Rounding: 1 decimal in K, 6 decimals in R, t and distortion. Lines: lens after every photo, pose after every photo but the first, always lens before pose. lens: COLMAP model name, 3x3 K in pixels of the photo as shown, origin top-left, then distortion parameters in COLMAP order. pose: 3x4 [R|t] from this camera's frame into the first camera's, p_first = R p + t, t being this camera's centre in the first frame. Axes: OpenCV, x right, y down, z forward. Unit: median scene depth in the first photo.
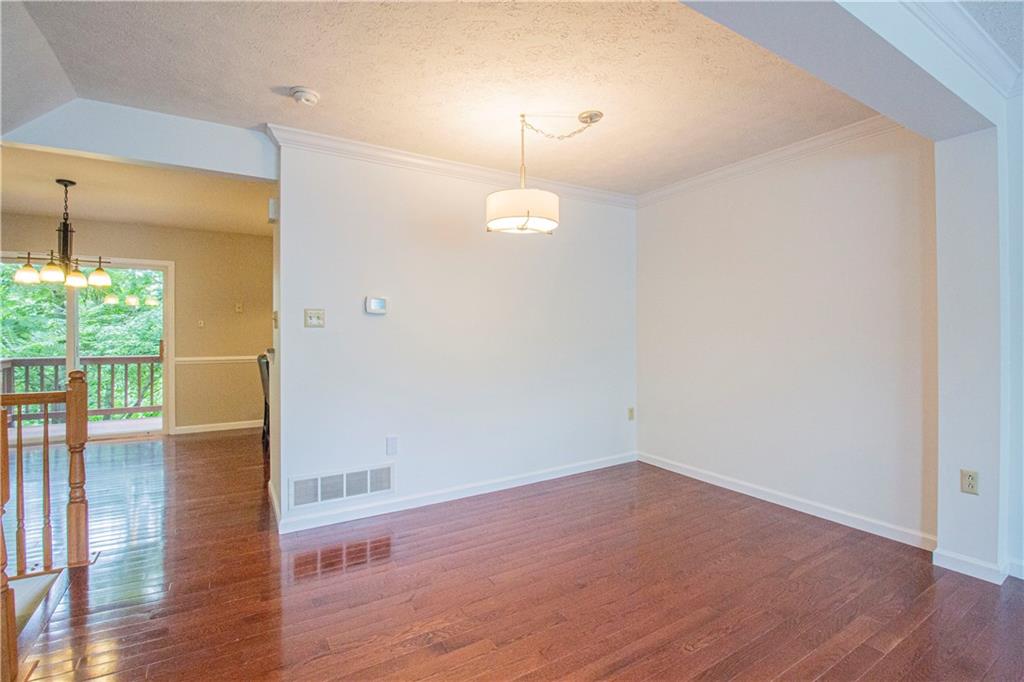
lens RADIAL K [[472.7, 0, 513.4], [0, 472.7, 332.1], [0, 0, 1]] dist [-0.001940, -0.000377]
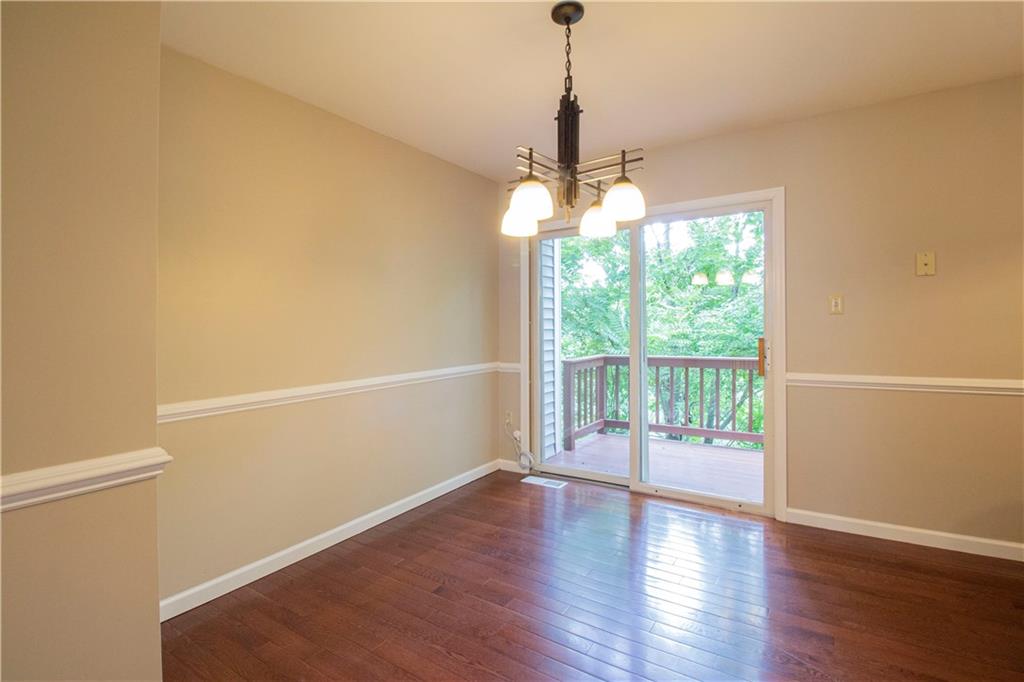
lens RADIAL K [[456.0, 0, 512.0], [0, 456.0, 341.0], [0, 0, 1]] dist [-0.048034, -0.000021]
pose [[0.407456, 0.029607, -0.912745, -0.390601], [0.028680, 0.998566, 0.045194, -0.011889], [0.912774, -0.044592, 0.406023, 0.525787]]
